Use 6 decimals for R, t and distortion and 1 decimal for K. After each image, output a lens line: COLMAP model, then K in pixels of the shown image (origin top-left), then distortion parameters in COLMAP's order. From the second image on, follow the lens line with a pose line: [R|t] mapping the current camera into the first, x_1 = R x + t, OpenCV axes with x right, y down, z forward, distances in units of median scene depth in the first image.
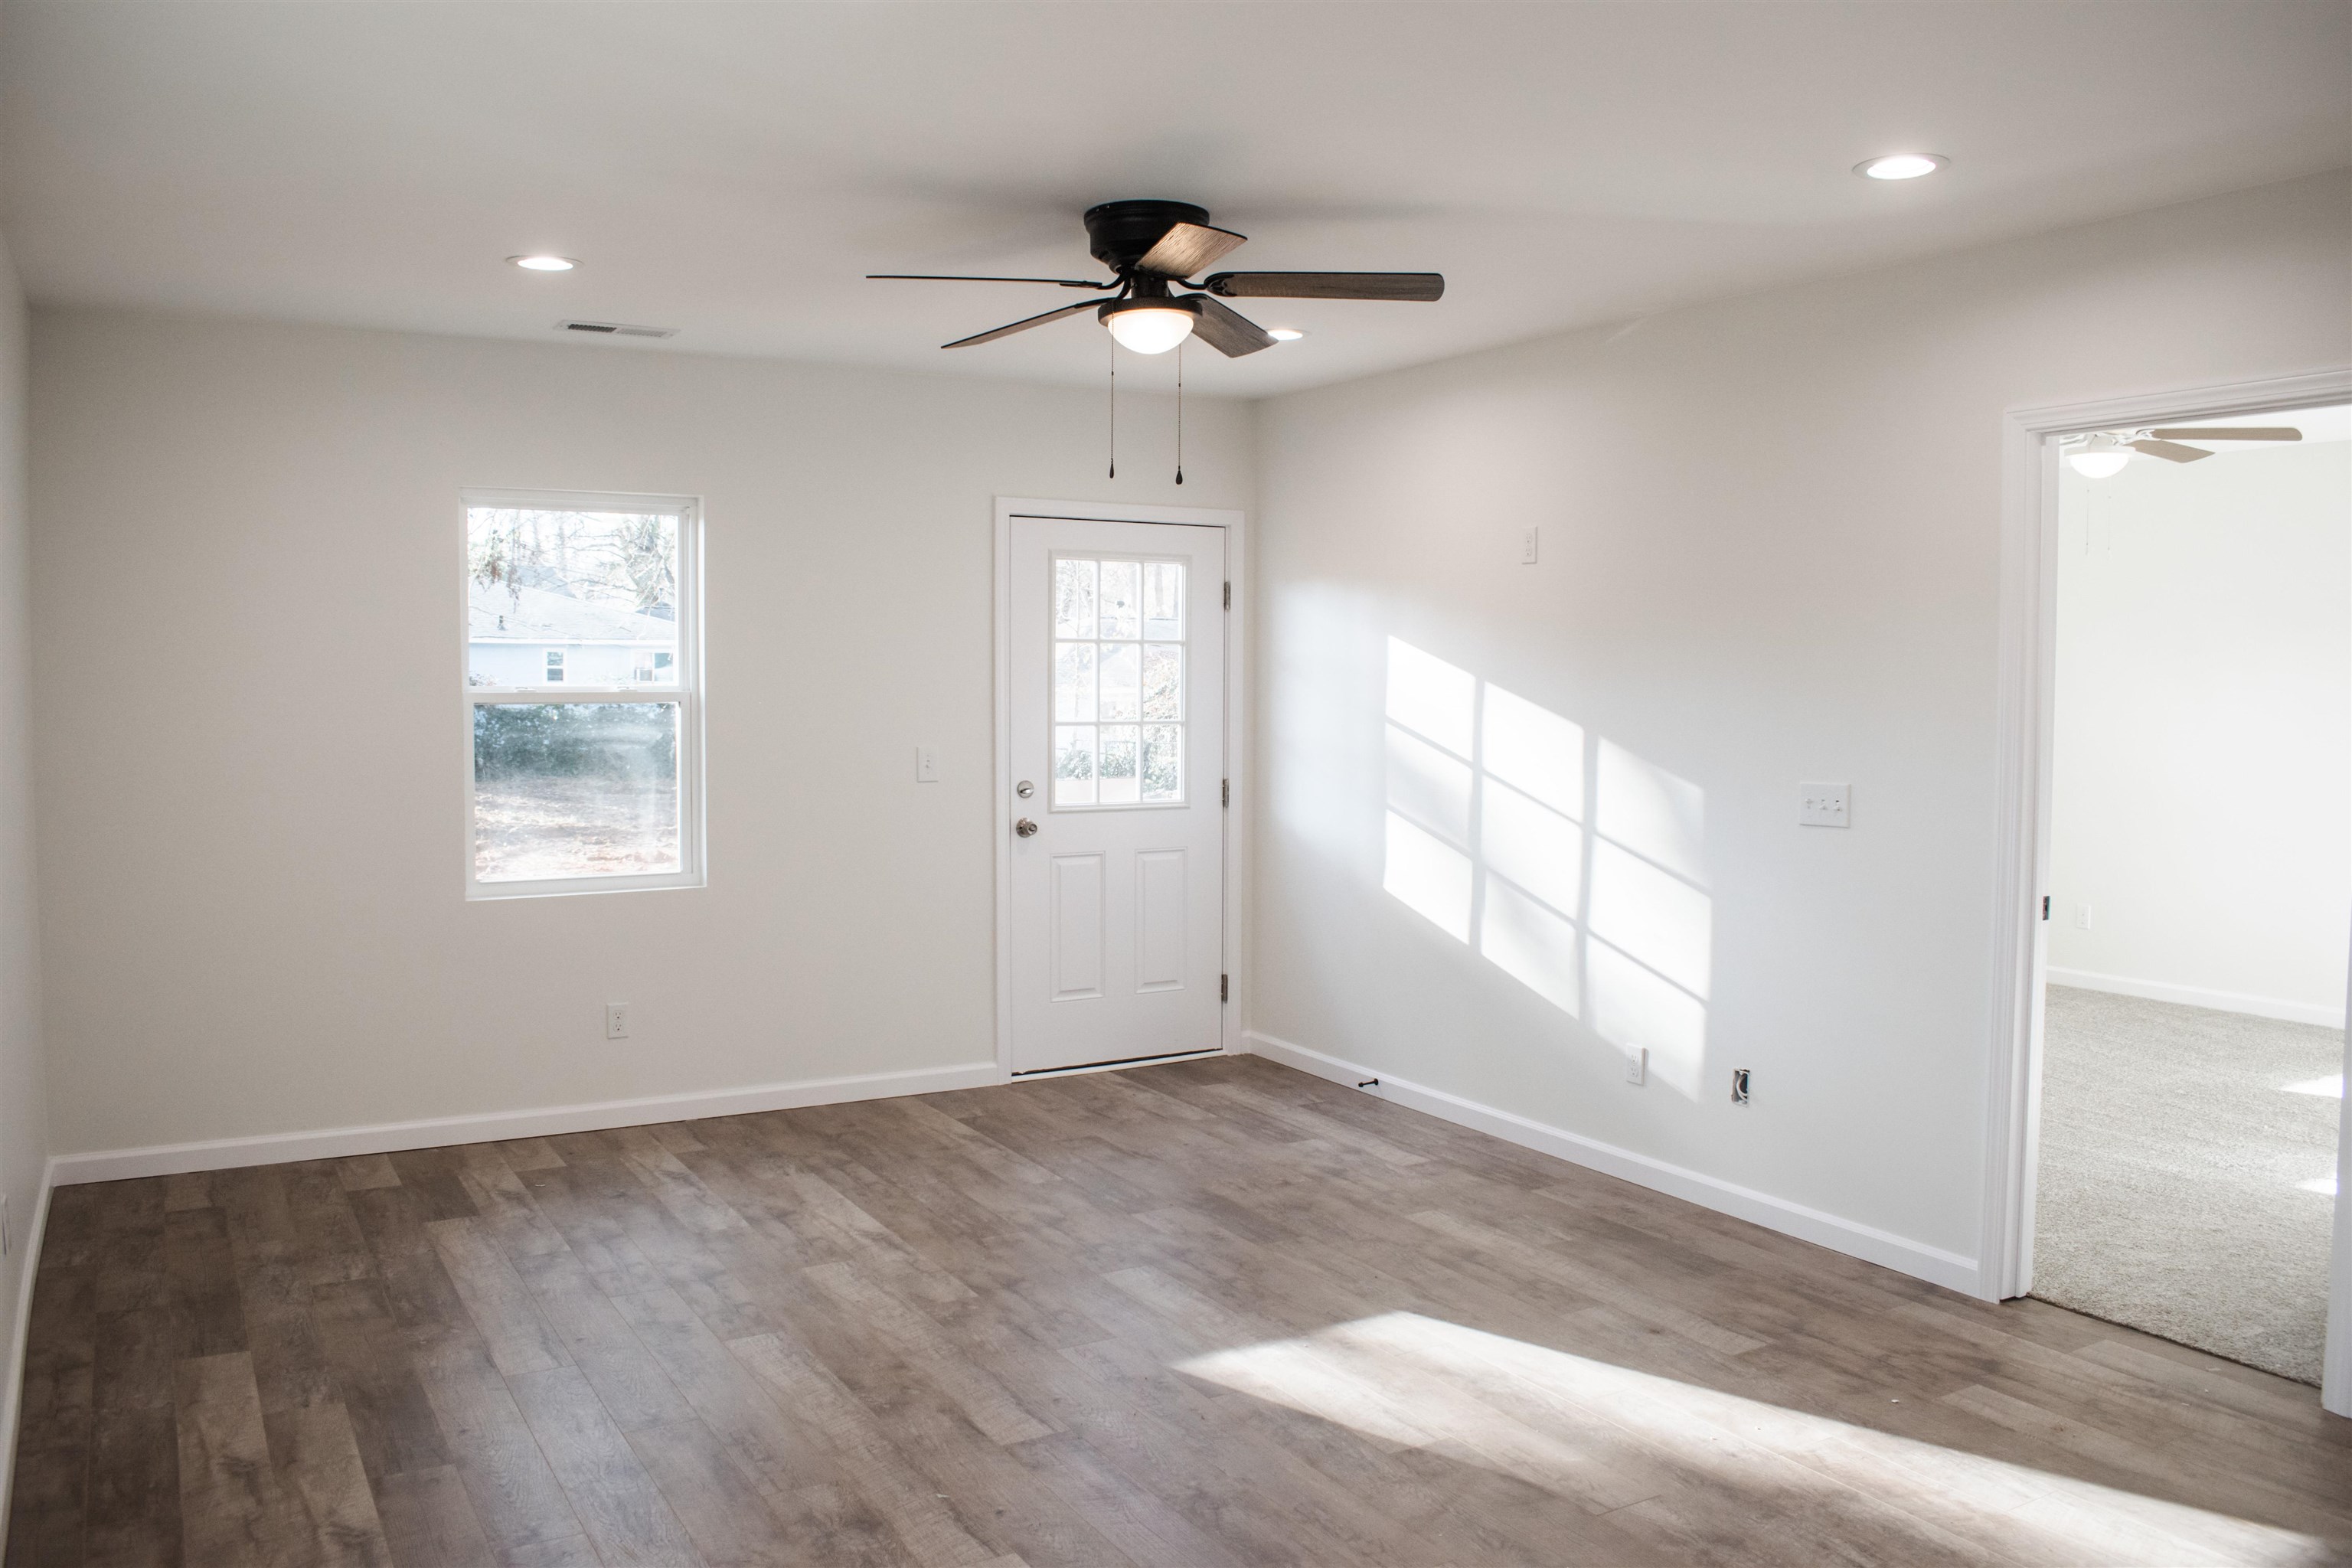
lens RADIAL K [[1830.9, 0, 1176.0], [0, 1830.9, 784.0], [0, 0, 1]] dist [-0.094523, 0.009111]
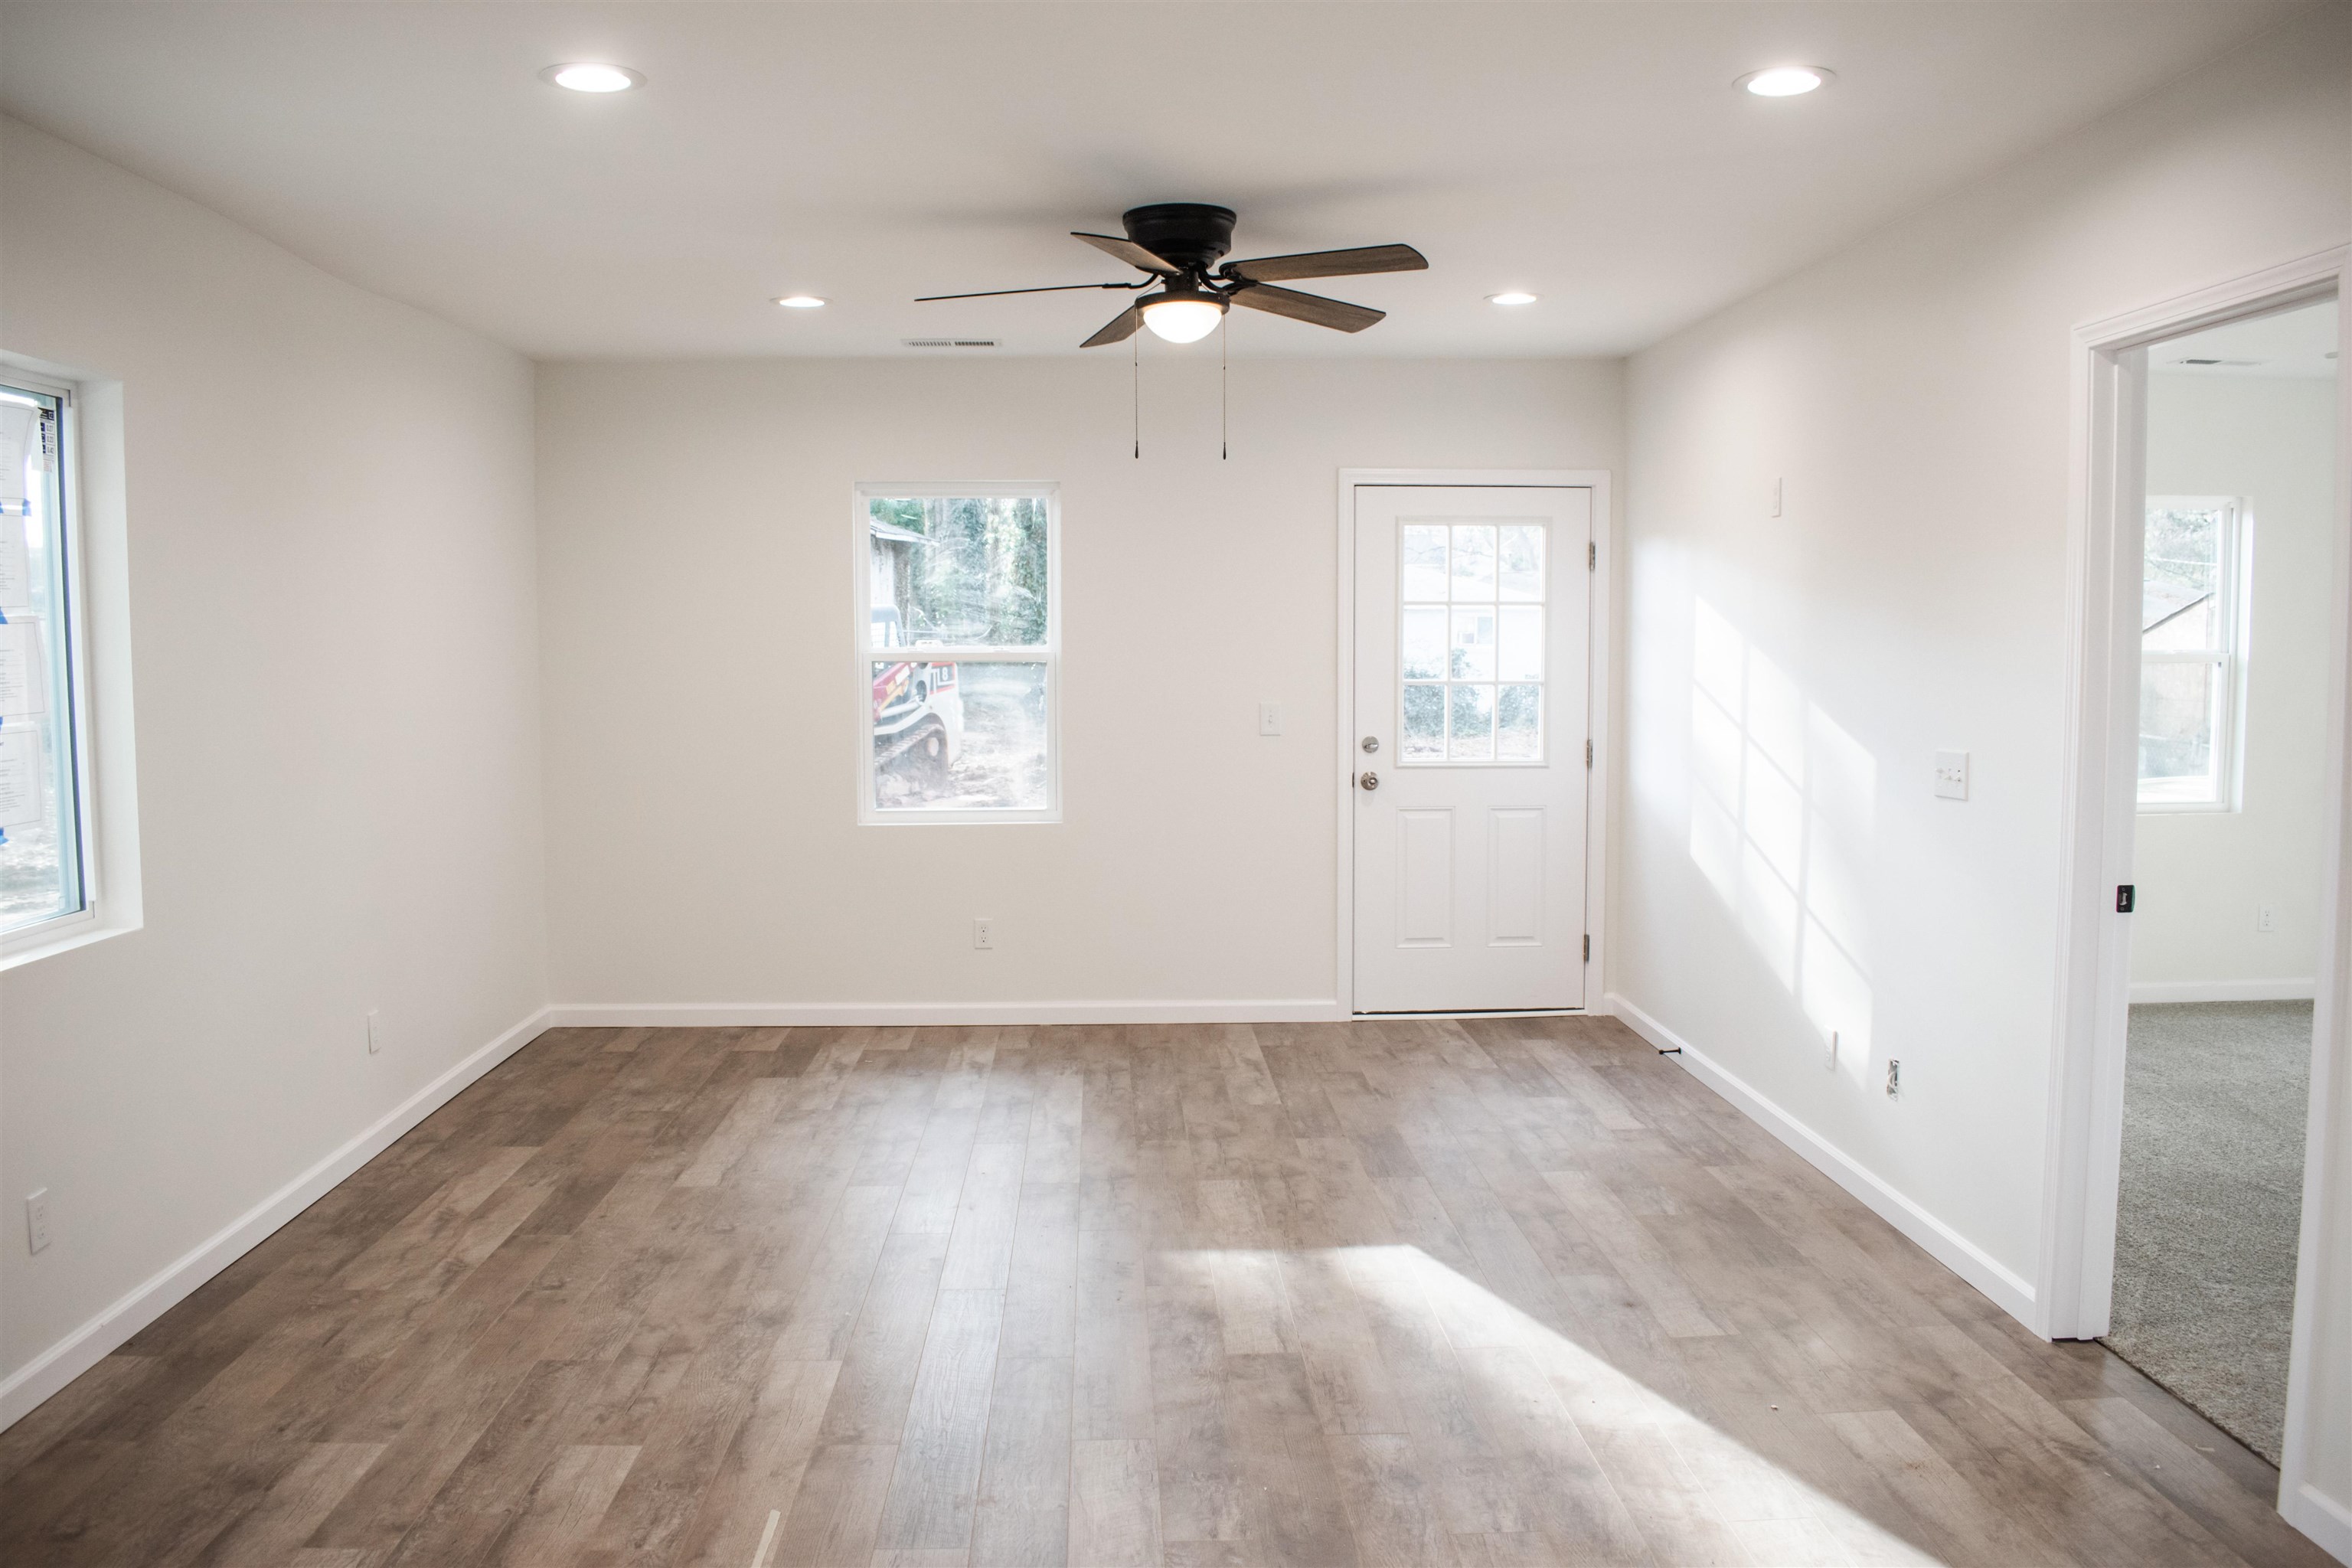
lens RADIAL K [[1830.9, 0, 1176.0], [0, 1830.9, 784.0], [0, 0, 1]] dist [-0.094523, 0.009111]
pose [[0.884256, 0.031357, -0.465948, 0.412187], [-0.022125, 0.999436, 0.025272, 0.001906], [0.466478, -0.012038, 0.884451, 0.019092]]
